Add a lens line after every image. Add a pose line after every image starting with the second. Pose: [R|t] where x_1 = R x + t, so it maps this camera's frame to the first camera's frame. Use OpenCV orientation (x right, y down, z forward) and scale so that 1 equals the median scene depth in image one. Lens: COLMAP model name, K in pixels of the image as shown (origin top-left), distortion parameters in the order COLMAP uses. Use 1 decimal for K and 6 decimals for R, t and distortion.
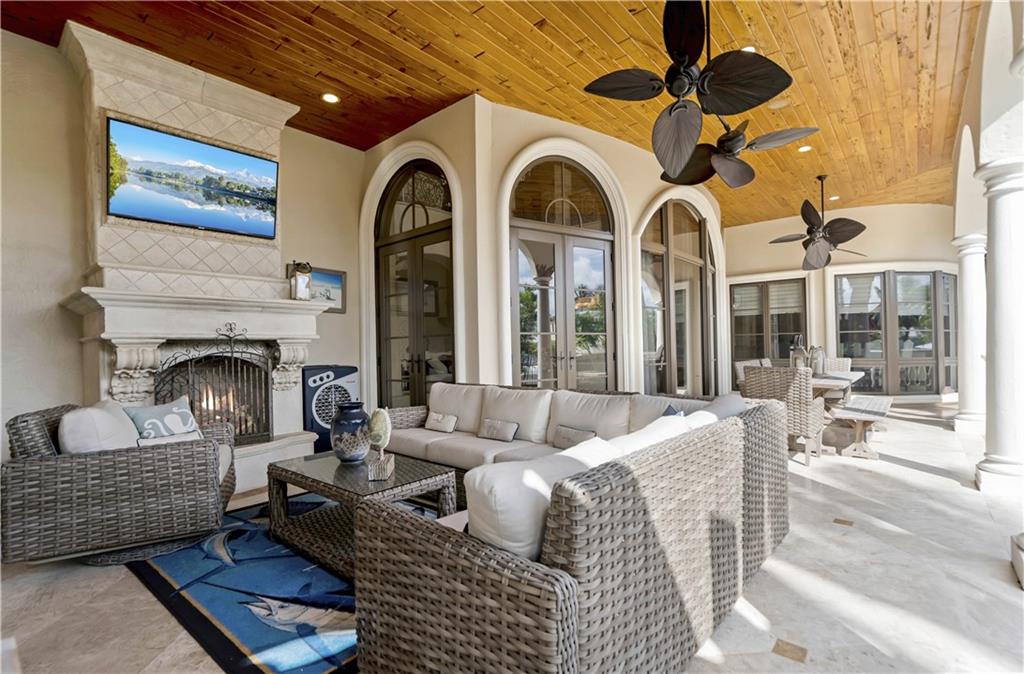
lens RADIAL K [[486.3, 0, 532.1], [0, 486.3, 339.6], [0, 0, 1]] dist [-0.037072, 0.020129]
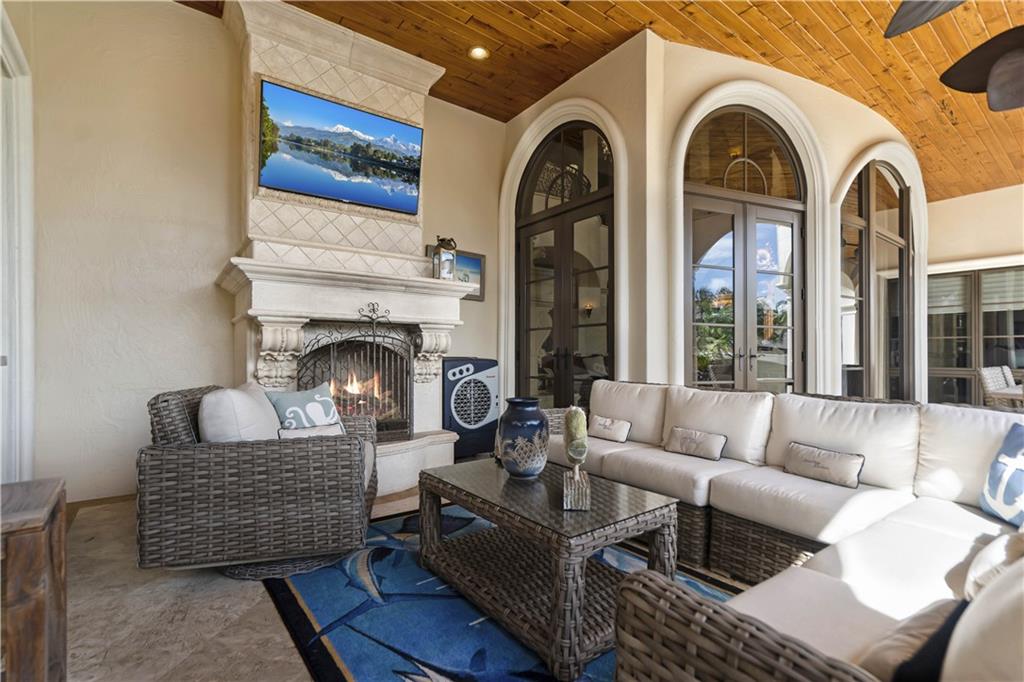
lens RADIAL K [[474.8, 0, 512.0], [0, 474.8, 341.0], [0, 0, 1]] dist [-0.056517, 0.039463]
pose [[0.970450, 0.014927, -0.240838, -0.183423], [-0.017821, 0.999793, -0.009841, 0.042338], [0.240641, 0.013842, 0.970515, 0.236702]]
